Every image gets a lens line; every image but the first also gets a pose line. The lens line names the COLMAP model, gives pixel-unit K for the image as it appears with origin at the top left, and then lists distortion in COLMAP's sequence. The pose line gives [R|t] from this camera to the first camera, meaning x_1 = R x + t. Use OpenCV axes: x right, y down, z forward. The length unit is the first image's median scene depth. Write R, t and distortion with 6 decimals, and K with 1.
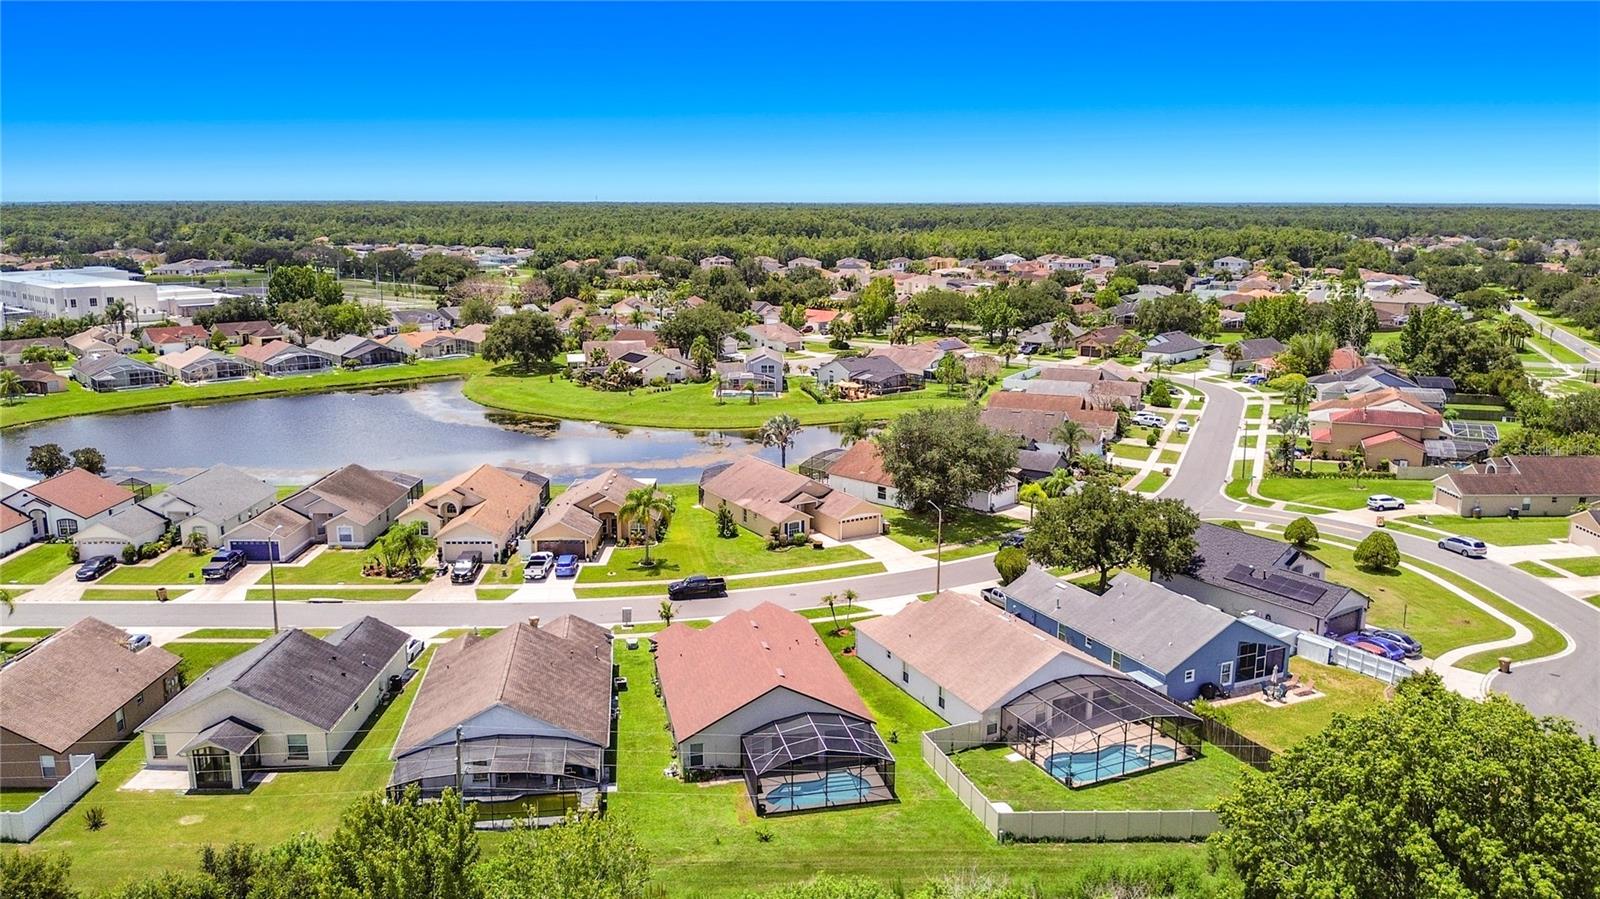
lens RADIAL K [[1168.4, 0, 800.0], [0, 1168.4, 449.5], [0, 0, 1]] dist [0.042588, -0.102270]
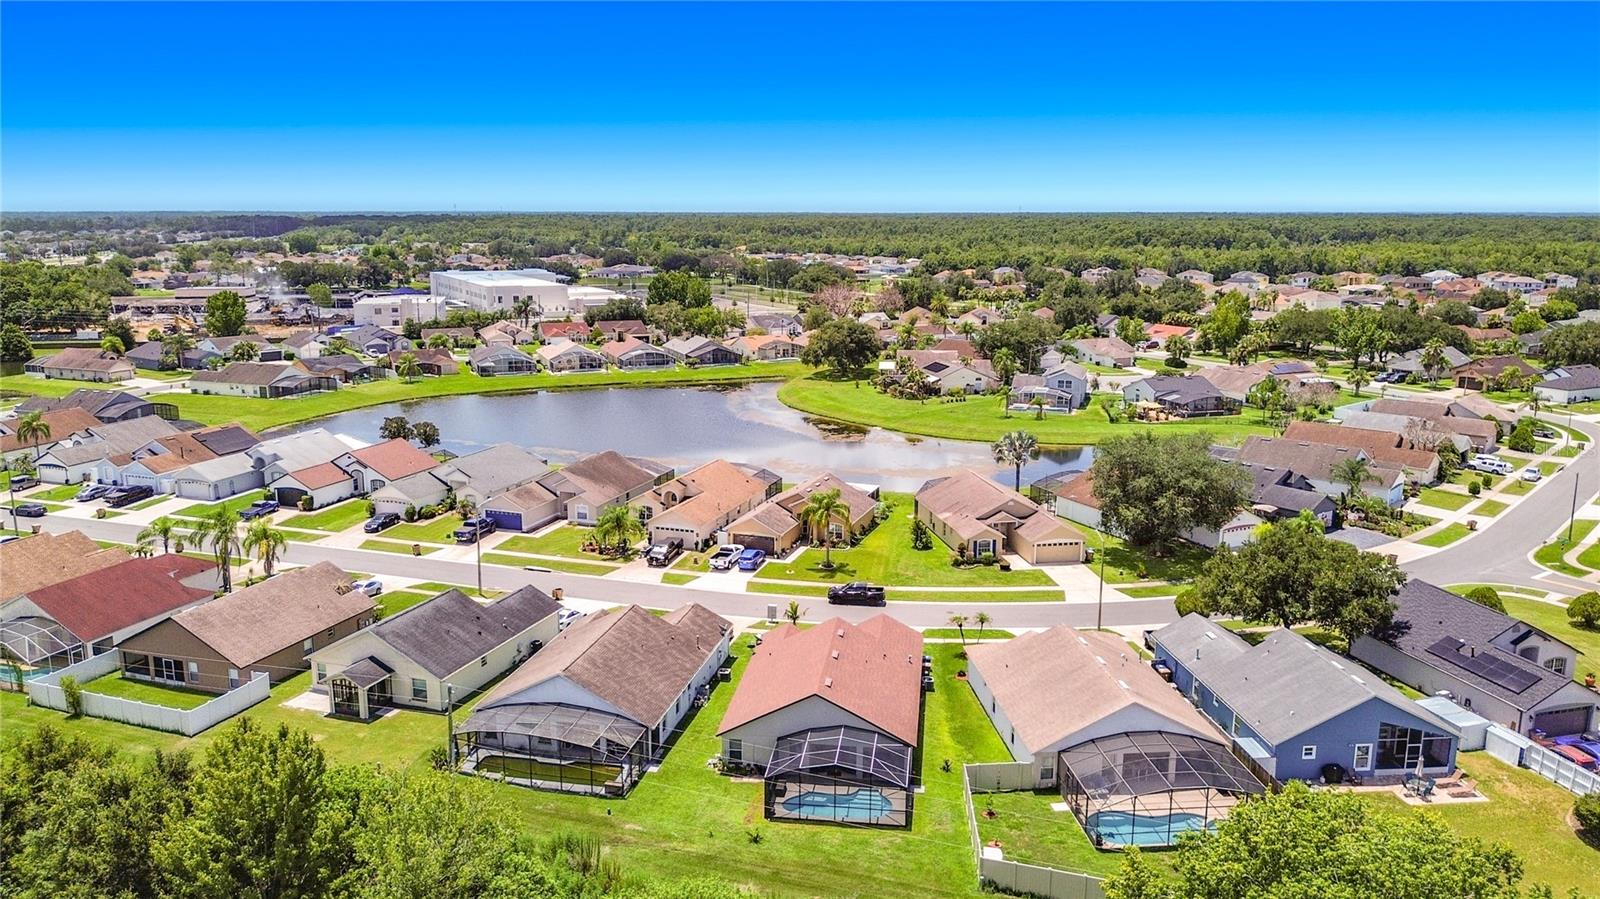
lens RADIAL K [[1157.0, 0, 799.1], [0, 1157.0, 471.7], [0, 0, 1]] dist [0.064026, -0.113790]
pose [[0.938393, 0.074547, -0.337433, 0.165828], [-0.070816, 0.997216, 0.023371, -0.006353], [0.338236, 0.001965, 0.941059, 0.033088]]
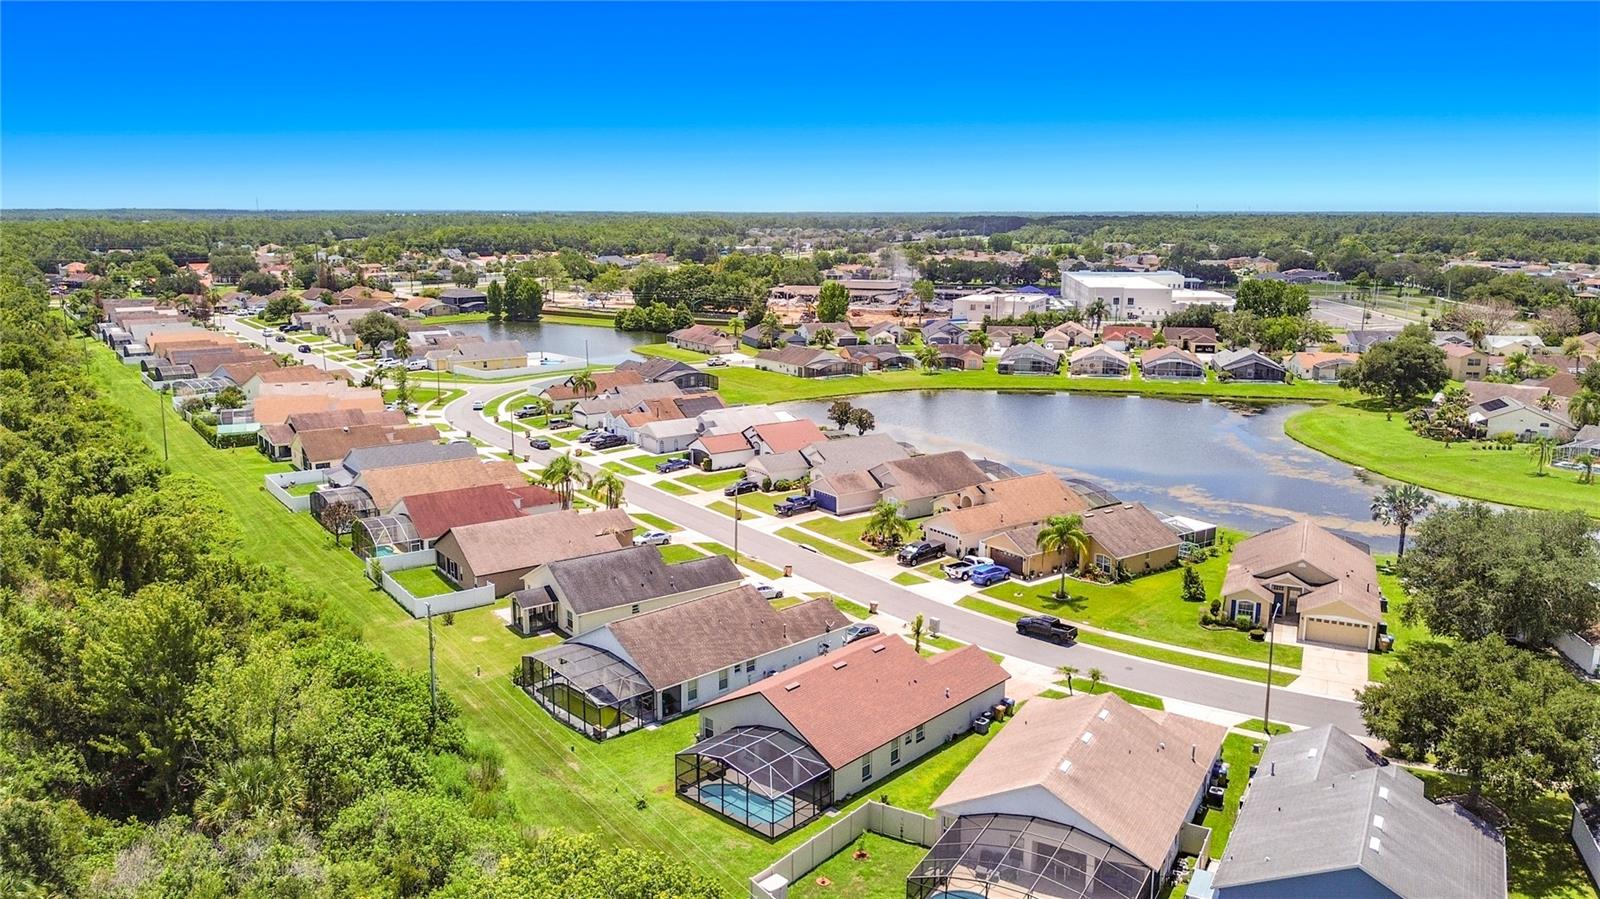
lens RADIAL K [[1157.0, 0, 799.1], [0, 1157.0, 471.7], [0, 0, 1]] dist [0.064026, -0.113790]
pose [[0.573680, 0.179881, -0.799083, 0.444442], [-0.171754, 0.980316, 0.097371, -0.052903], [0.800869, 0.081386, 0.593283, 0.232756]]
